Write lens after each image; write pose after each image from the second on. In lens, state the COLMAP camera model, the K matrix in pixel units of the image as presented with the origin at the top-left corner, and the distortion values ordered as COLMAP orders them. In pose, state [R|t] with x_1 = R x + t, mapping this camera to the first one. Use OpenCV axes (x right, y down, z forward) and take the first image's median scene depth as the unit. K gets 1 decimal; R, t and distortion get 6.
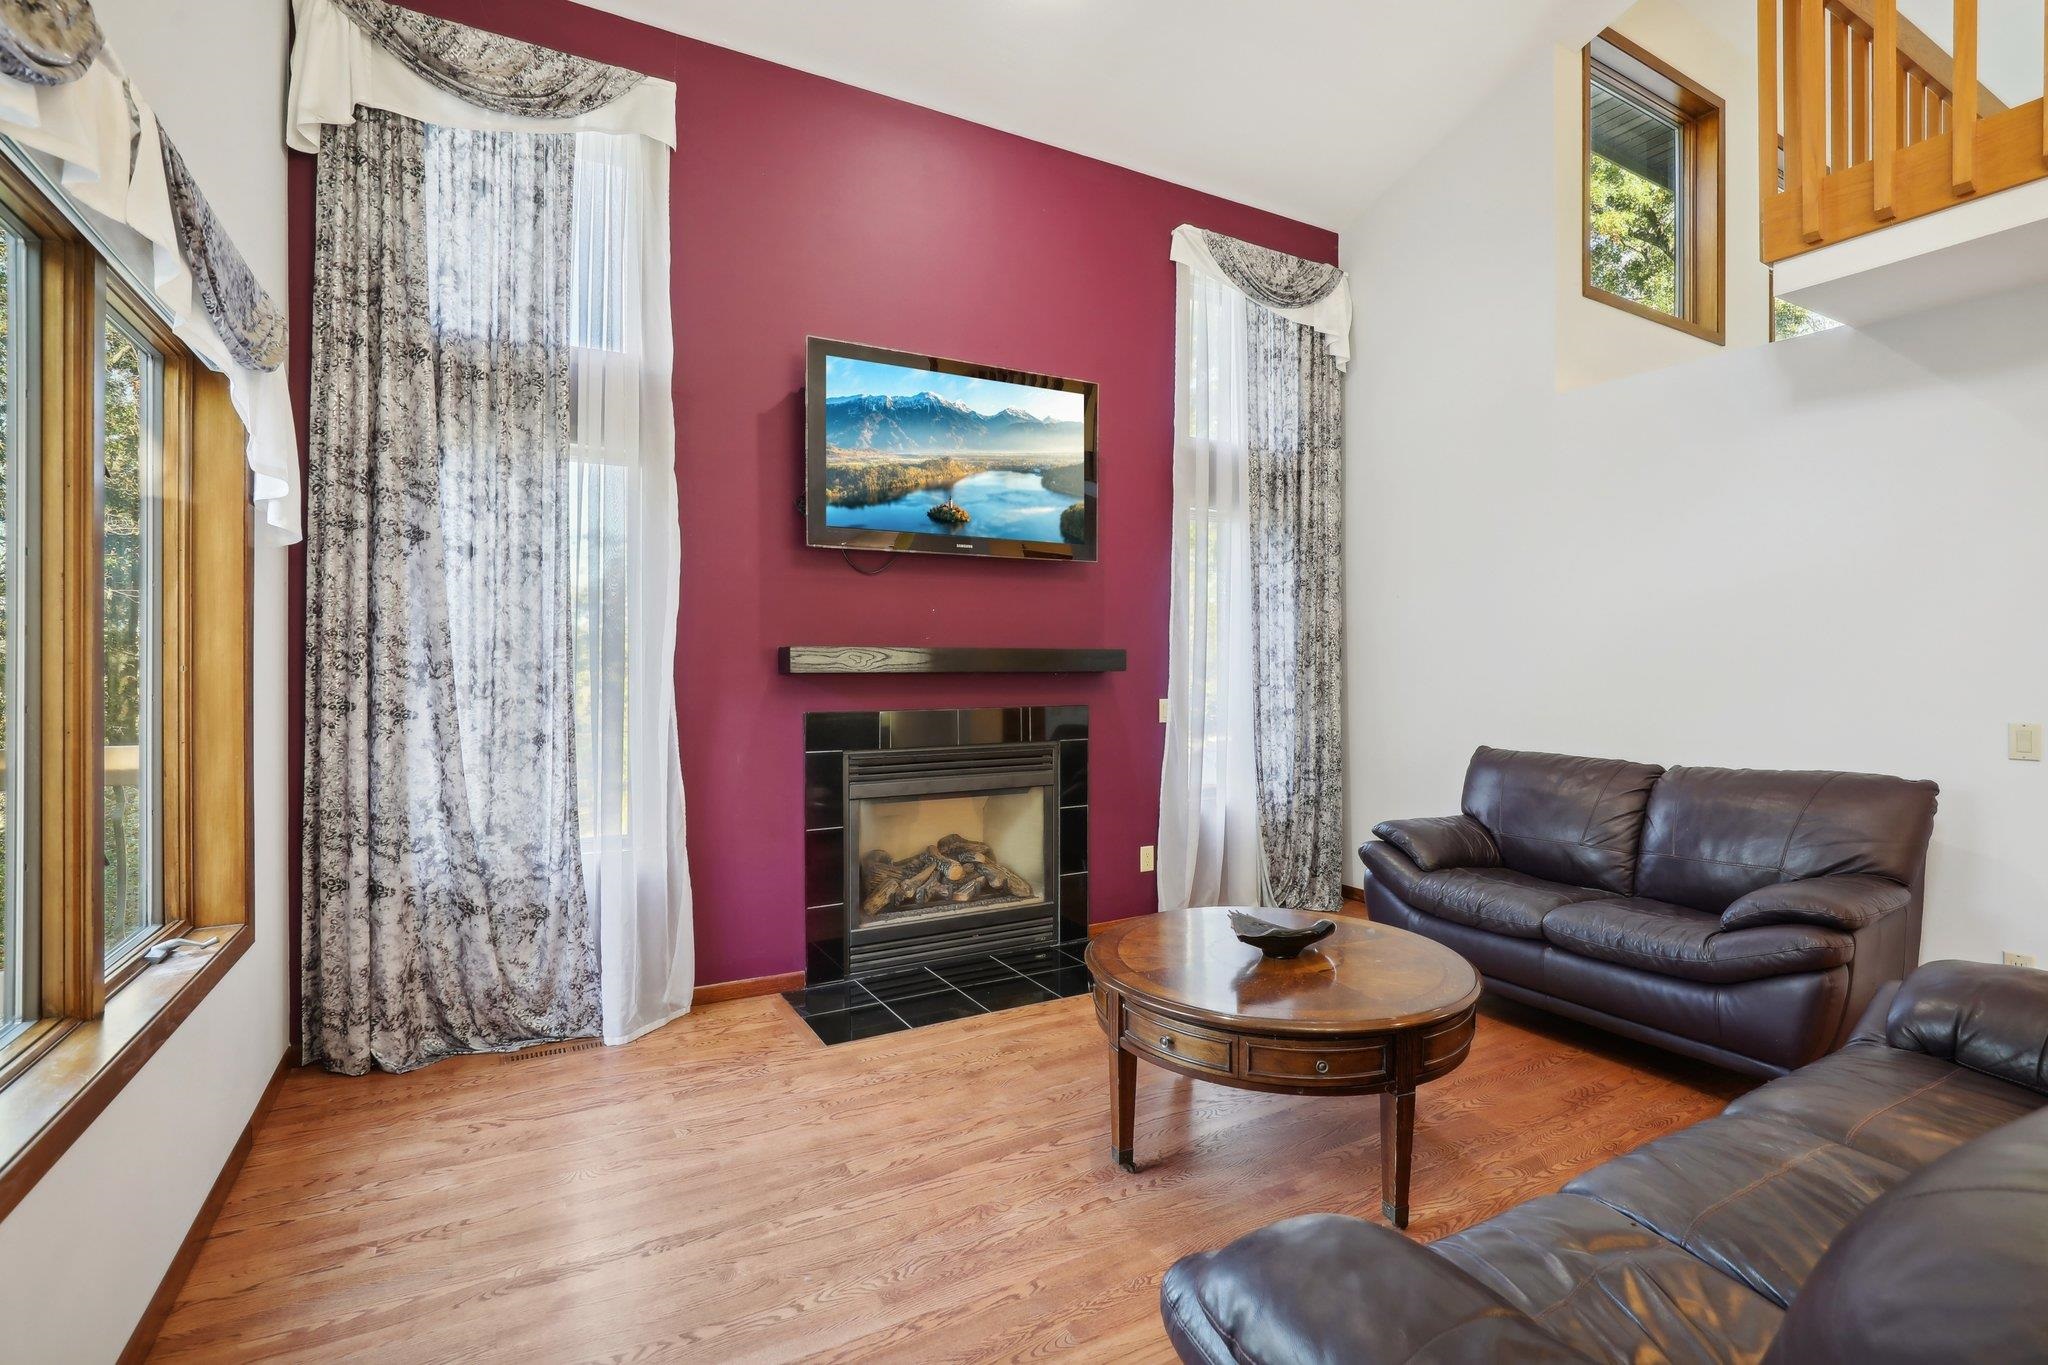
lens RADIAL K [[953.7, 0, 1029.0], [0, 953.7, 668.0], [0, 0, 1]] dist [-0.014351, 0.002507]
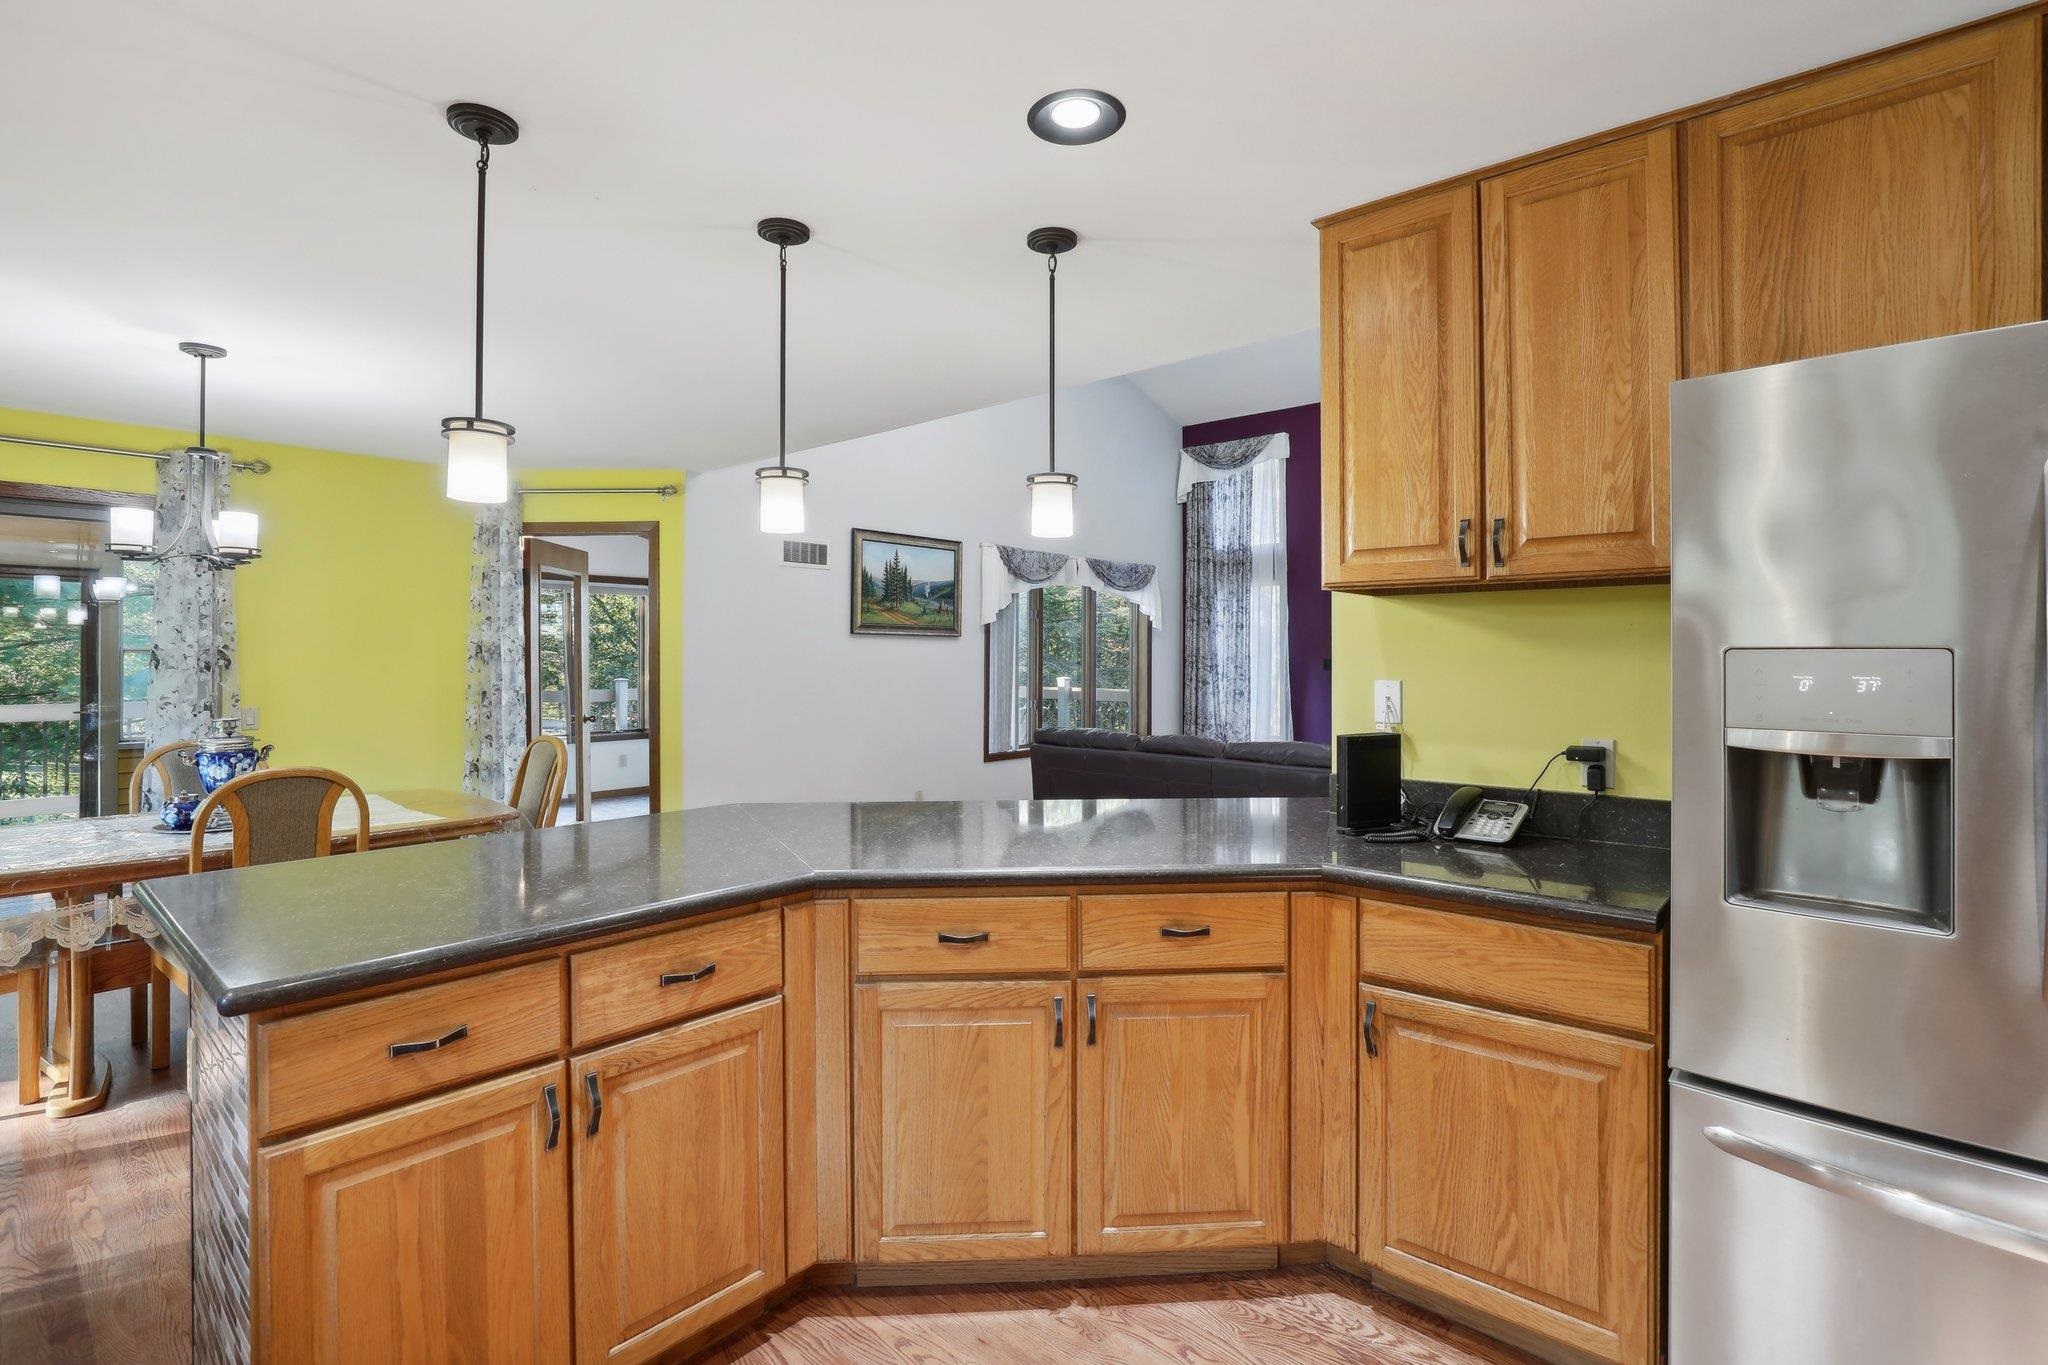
lens RADIAL K [[953.7, 0, 1032.1], [0, 953.7, 650.3], [0, 0, 1]] dist [-0.014351, 0.002507]
pose [[0.327314, -0.006436, -0.944894, 1.810723], [-0.002638, 0.999967, -0.007724, -0.025770], [0.944912, 0.005021, 0.327286, -0.451624]]
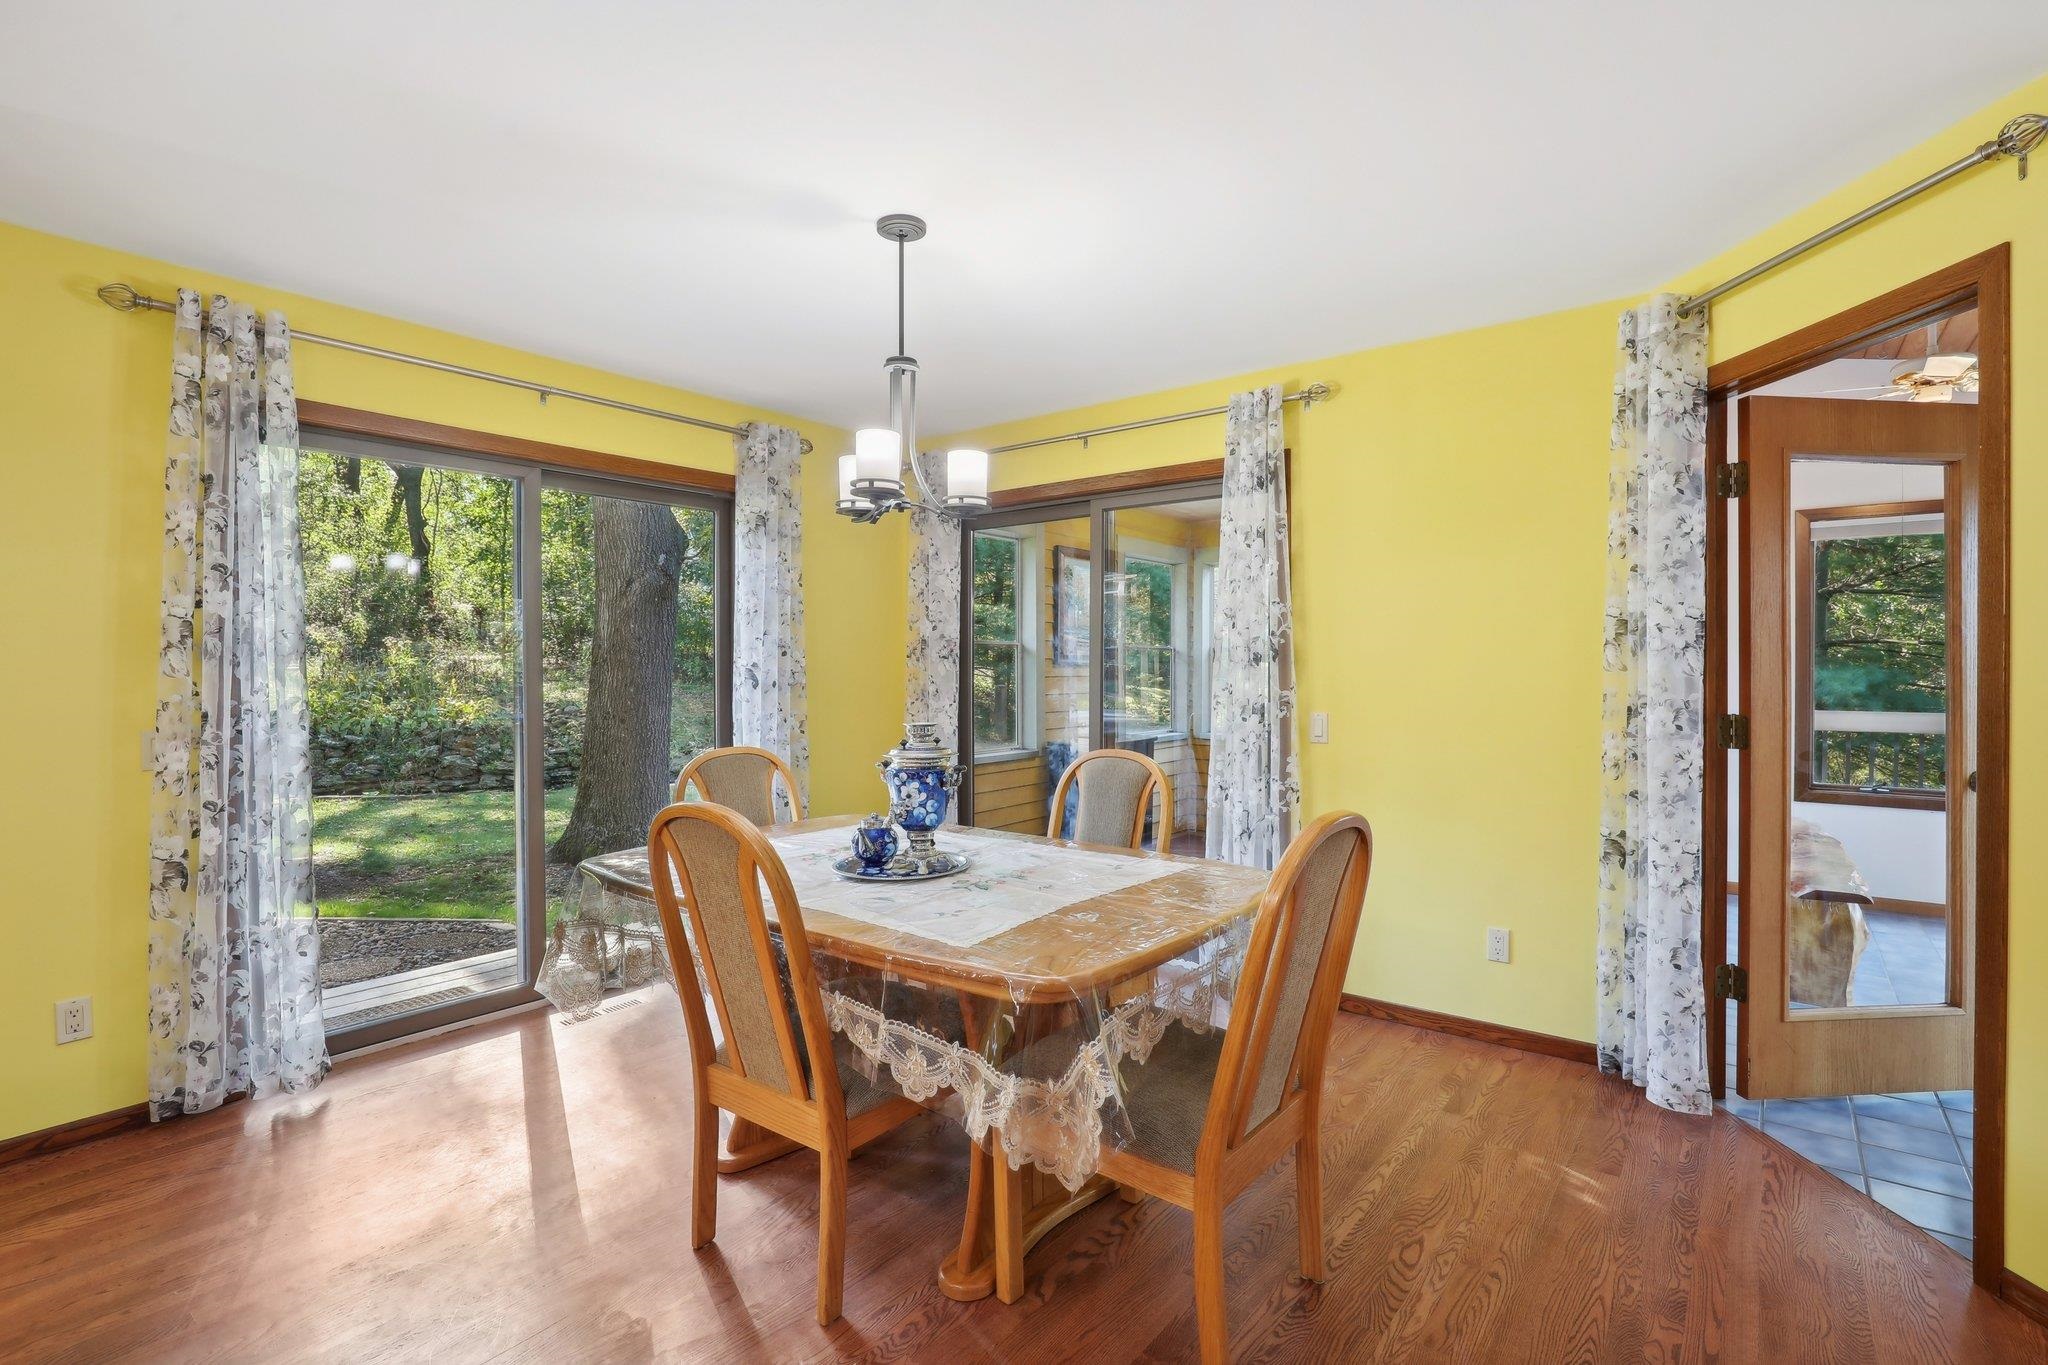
lens RADIAL K [[953.7, 0, 1053.4], [0, 953.7, 681.4], [0, 0, 1]] dist [-0.014351, 0.002507]
pose [[-0.918456, 0.006404, -0.395472, 0.801557], [-0.001000, 0.999828, 0.018513, -0.004304], [0.395522, 0.017399, -0.918291, -0.225047]]
